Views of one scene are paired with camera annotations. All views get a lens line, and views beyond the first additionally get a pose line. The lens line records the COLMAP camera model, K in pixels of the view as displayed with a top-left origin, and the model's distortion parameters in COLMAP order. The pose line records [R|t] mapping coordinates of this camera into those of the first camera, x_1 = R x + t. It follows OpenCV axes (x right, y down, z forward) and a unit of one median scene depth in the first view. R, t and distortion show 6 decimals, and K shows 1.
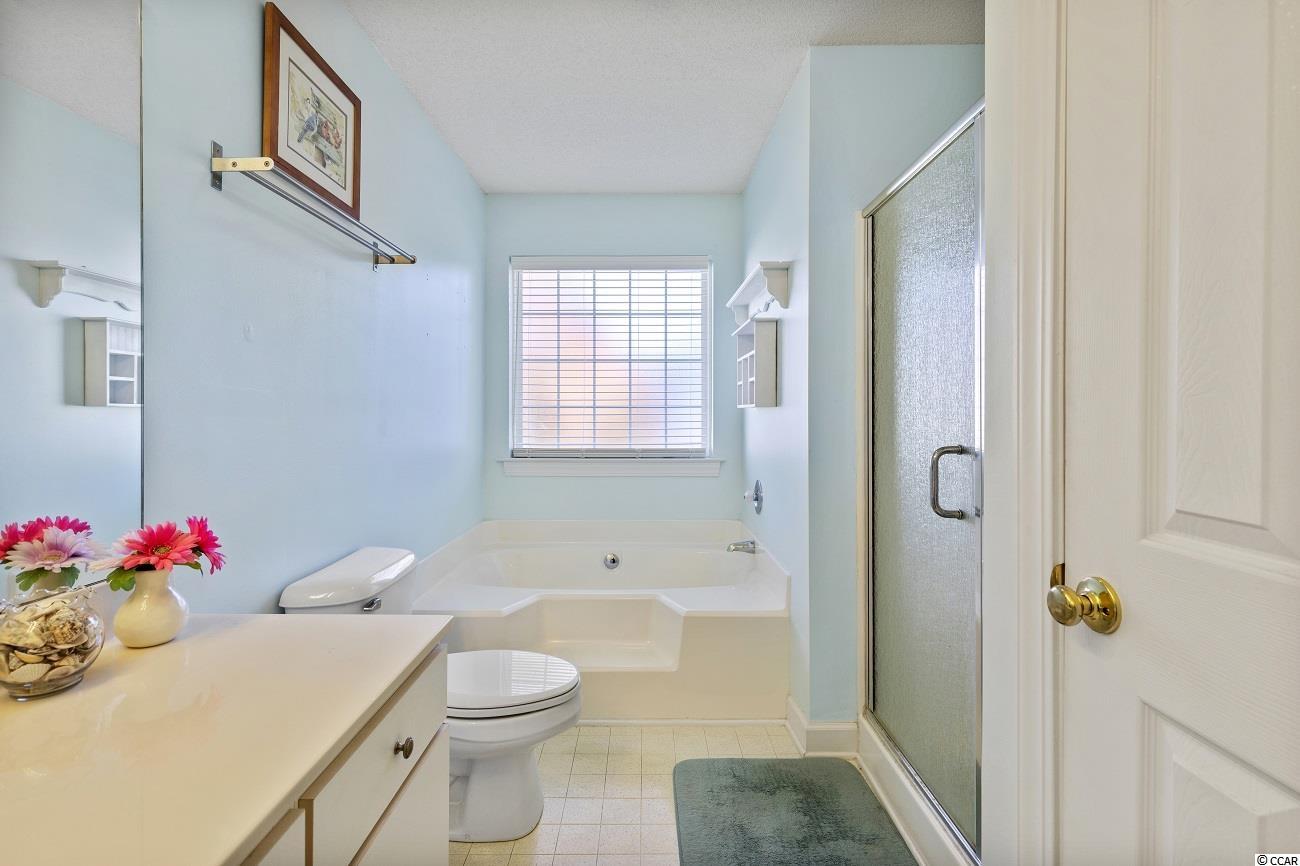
lens RADIAL K [[594.6, 0, 646.7], [0, 594.6, 411.4], [0, 0, 1]] dist [0.005850, -0.000406]
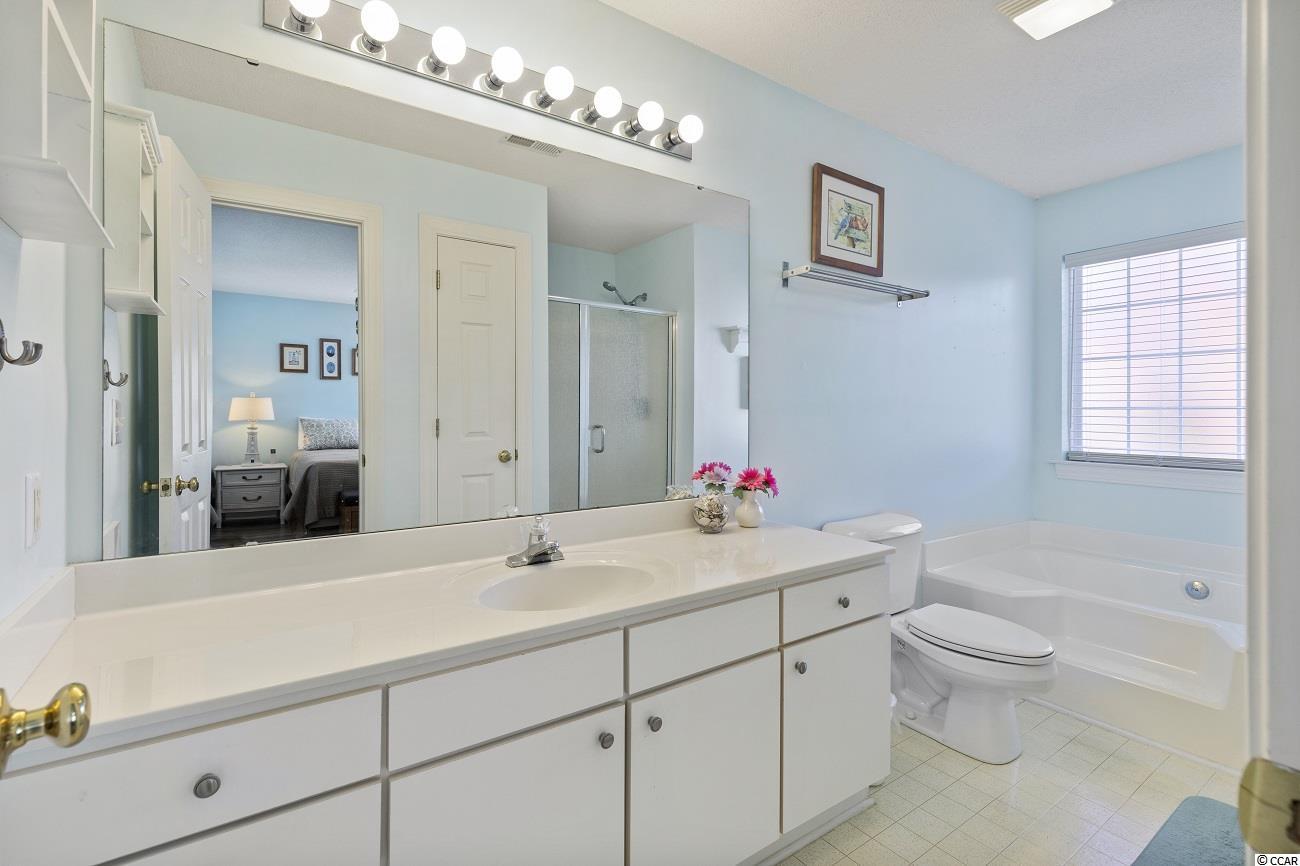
lens RADIAL K [[591.0, 0, 644.4], [0, 591.0, 434.5], [0, 0, 1]] dist [0.010273, -0.000393]
pose [[0.567492, 0.032879, -0.822722, 0.405535], [-0.002162, 0.999258, 0.038442, -0.002025], [0.823376, -0.020037, 0.567142, -0.283322]]
